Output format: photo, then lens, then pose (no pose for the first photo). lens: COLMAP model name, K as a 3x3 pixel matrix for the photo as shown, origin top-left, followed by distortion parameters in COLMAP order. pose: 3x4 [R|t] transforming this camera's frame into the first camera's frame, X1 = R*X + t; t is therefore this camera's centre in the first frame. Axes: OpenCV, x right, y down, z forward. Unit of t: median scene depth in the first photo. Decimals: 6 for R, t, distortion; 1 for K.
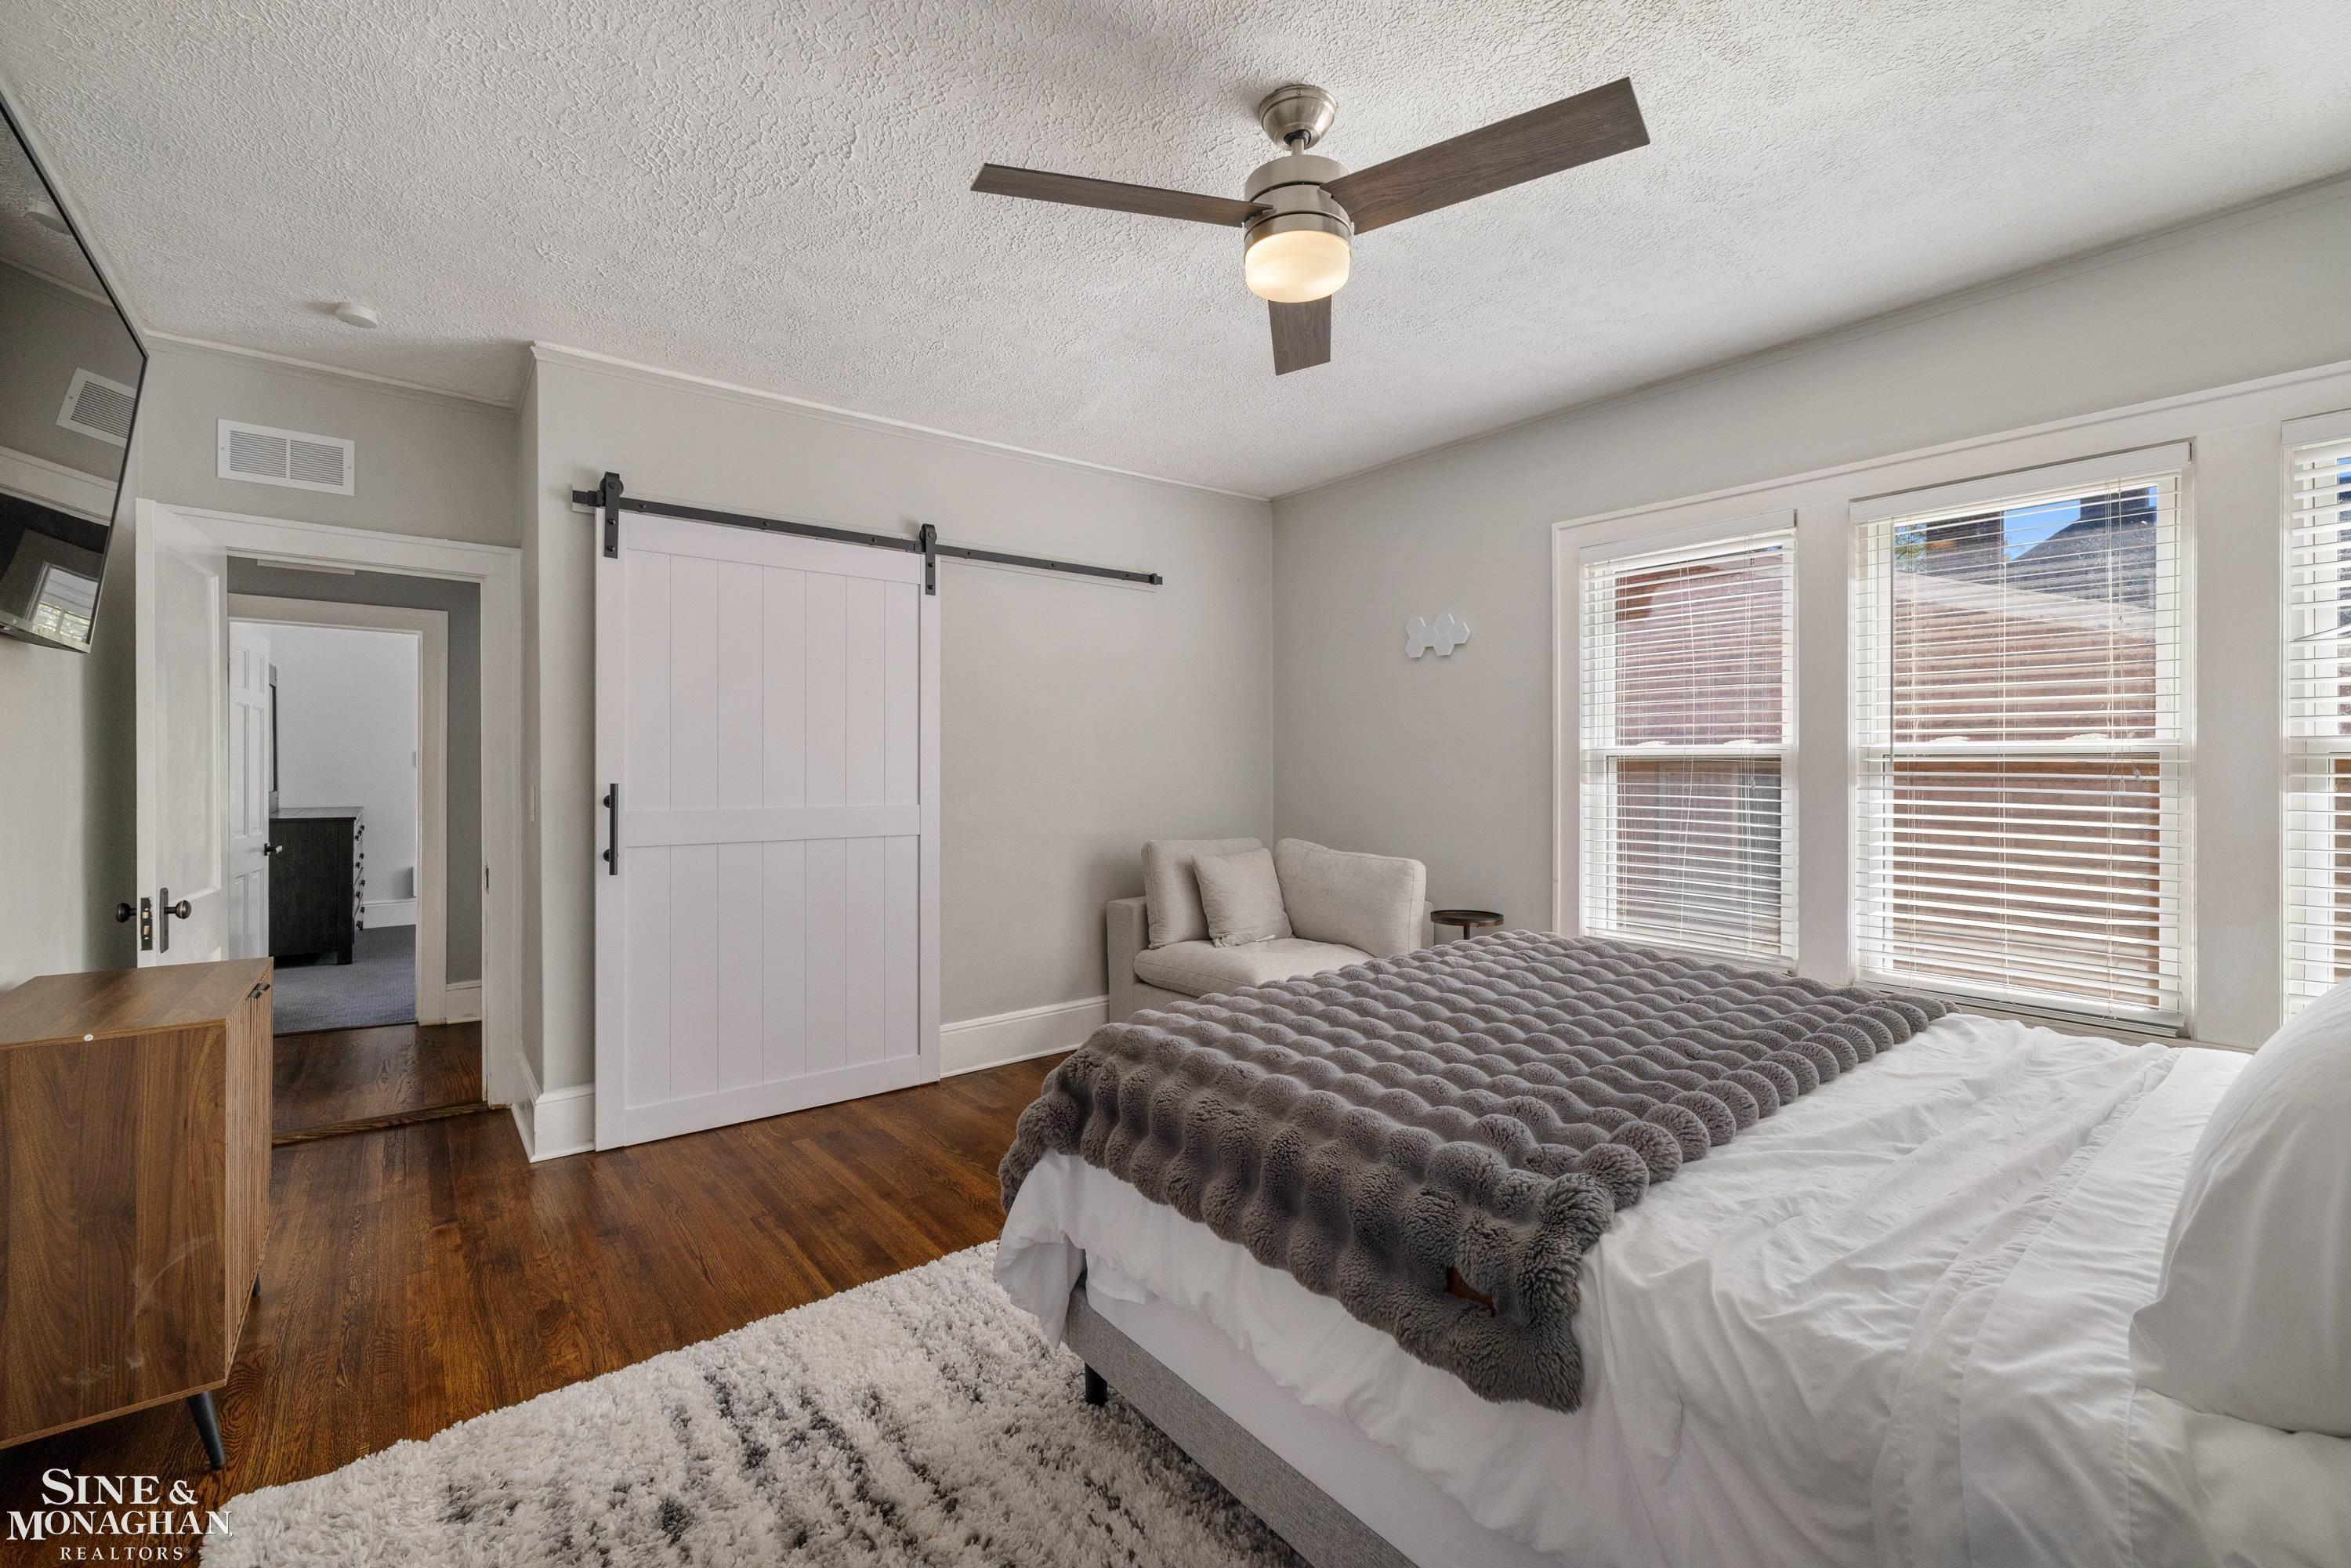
lens RADIAL K [[1004.8, 0, 1180.0], [0, 1004.8, 775.1], [0, 0, 1]] dist [-0.000691, 0.000002]
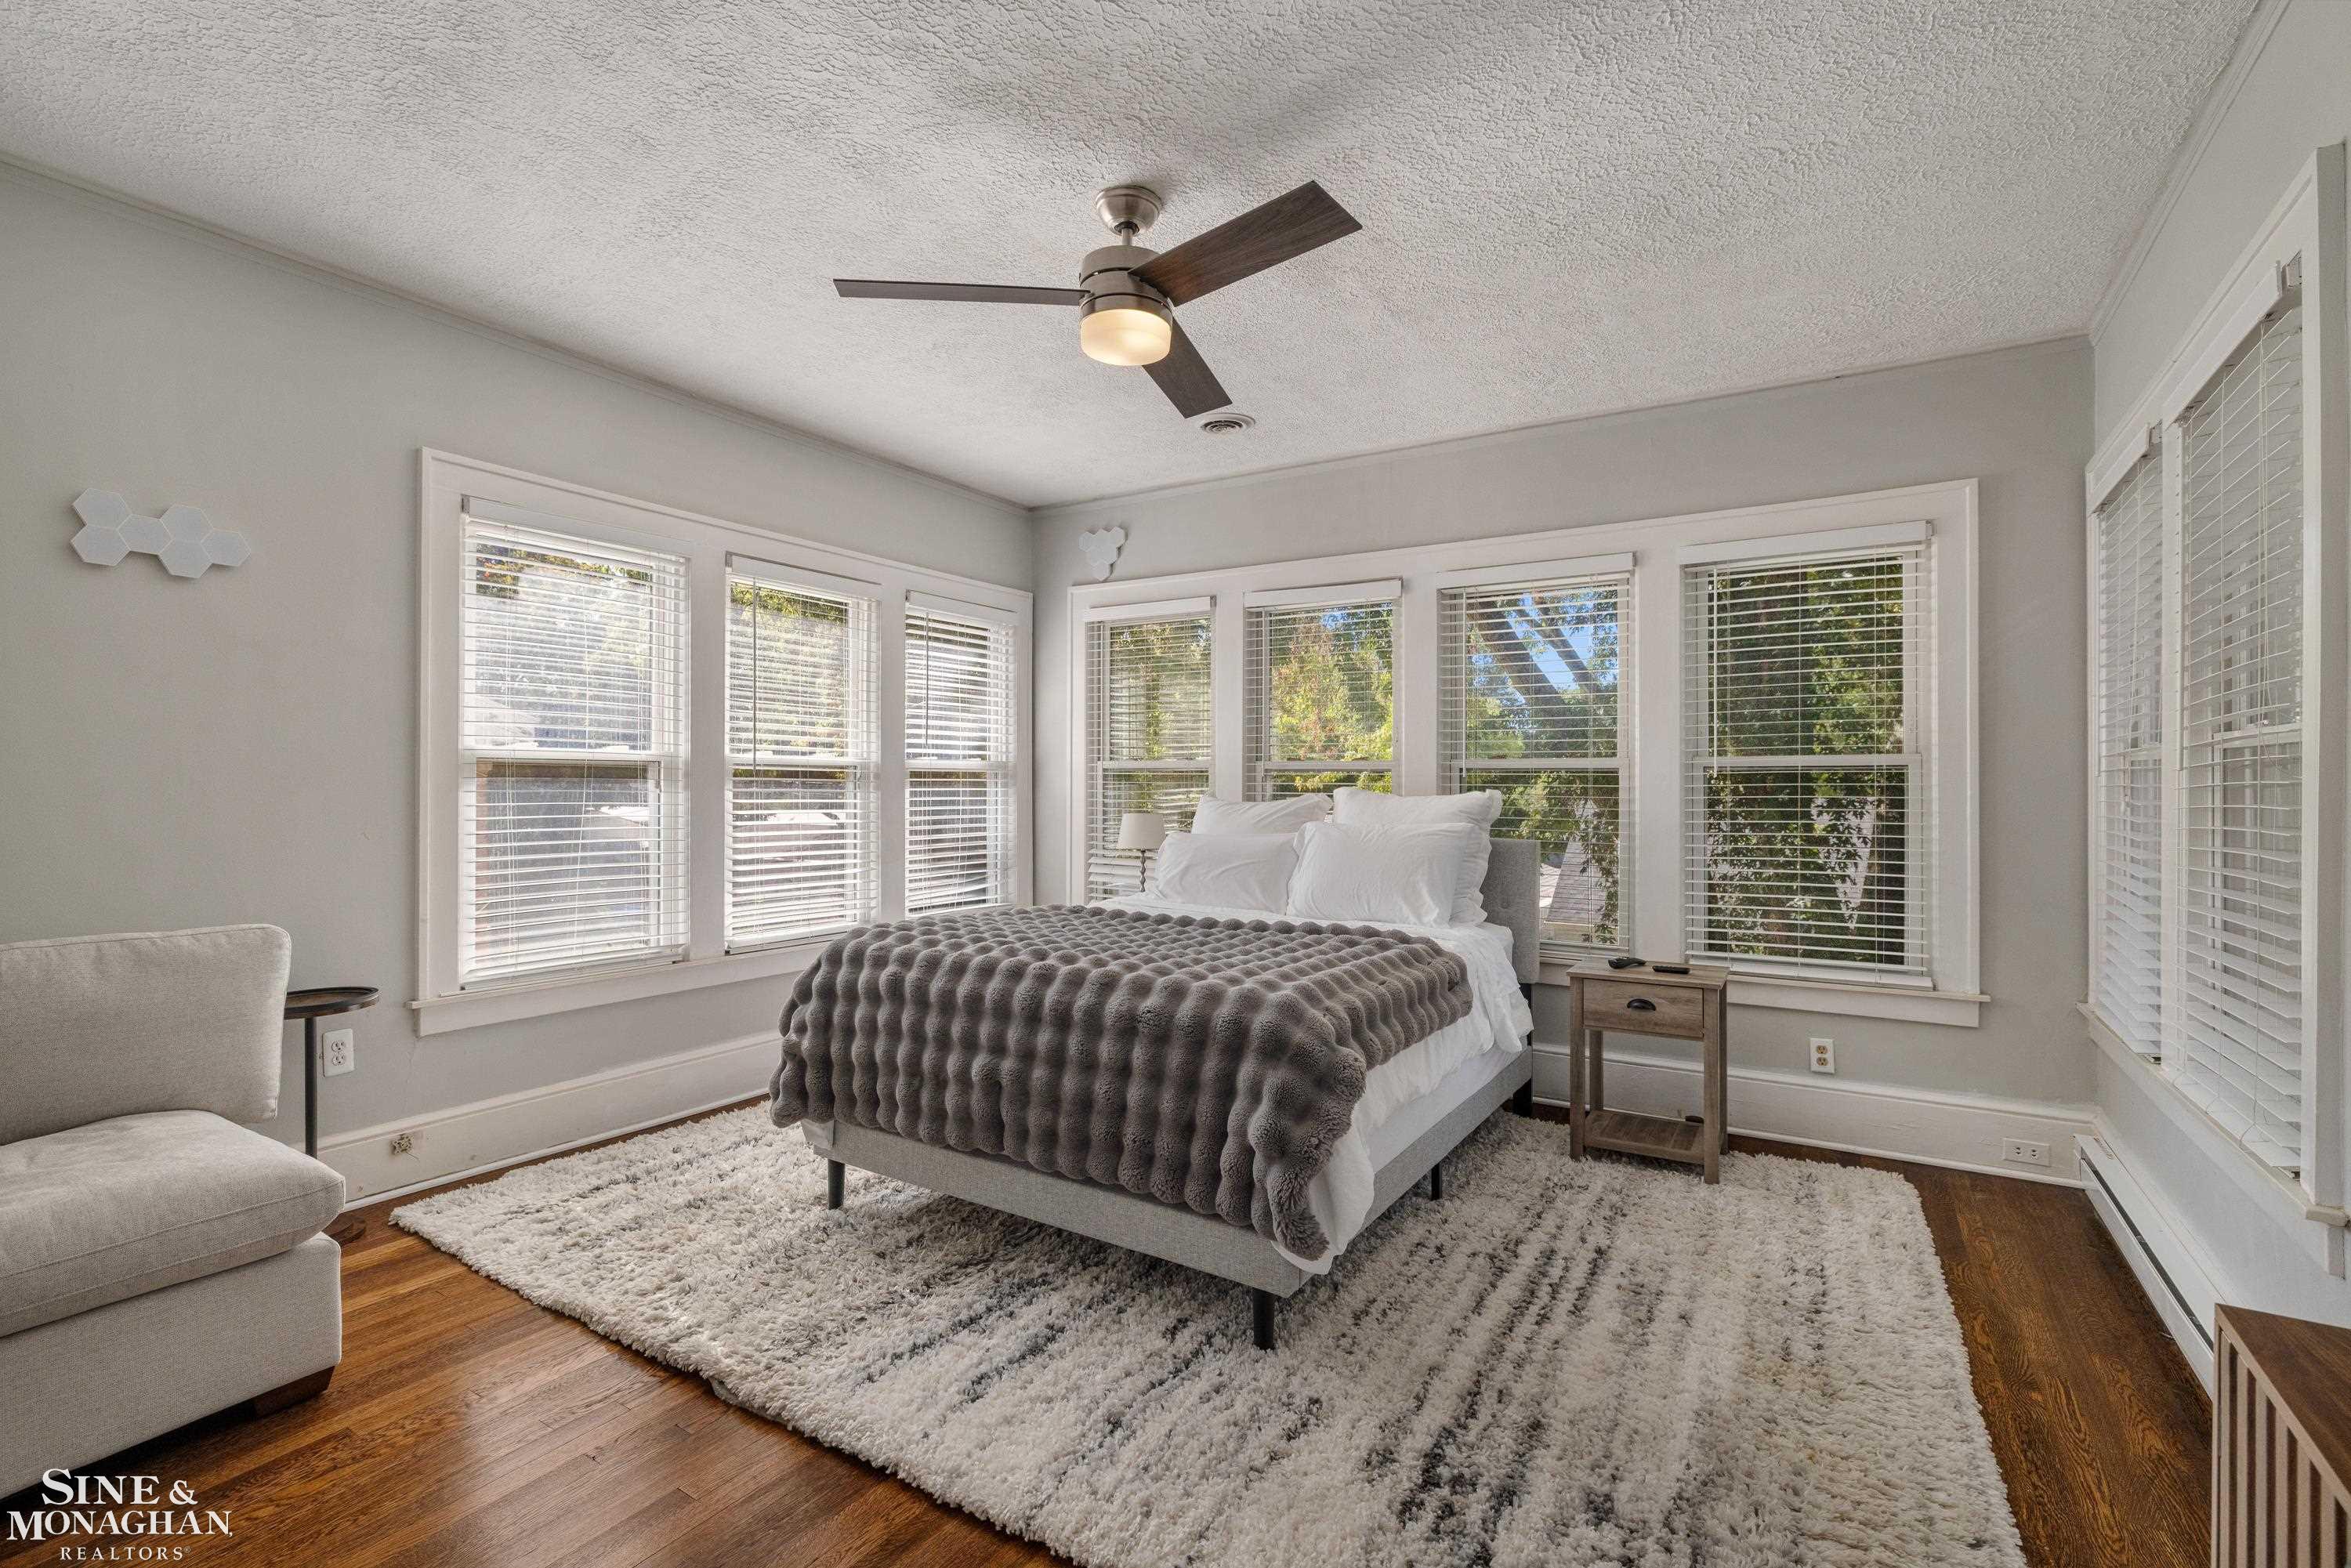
lens RADIAL K [[1079.8, 0, 1173.7], [0, 1079.8, 781.4], [0, 0, 1]] dist [-0.002227, -0.000120]
pose [[-0.359711, -0.006964, 0.933038, -1.173807], [-0.001229, 0.999975, 0.006990, -0.013205], [-0.933063, 0.001368, -0.359711, 1.540828]]
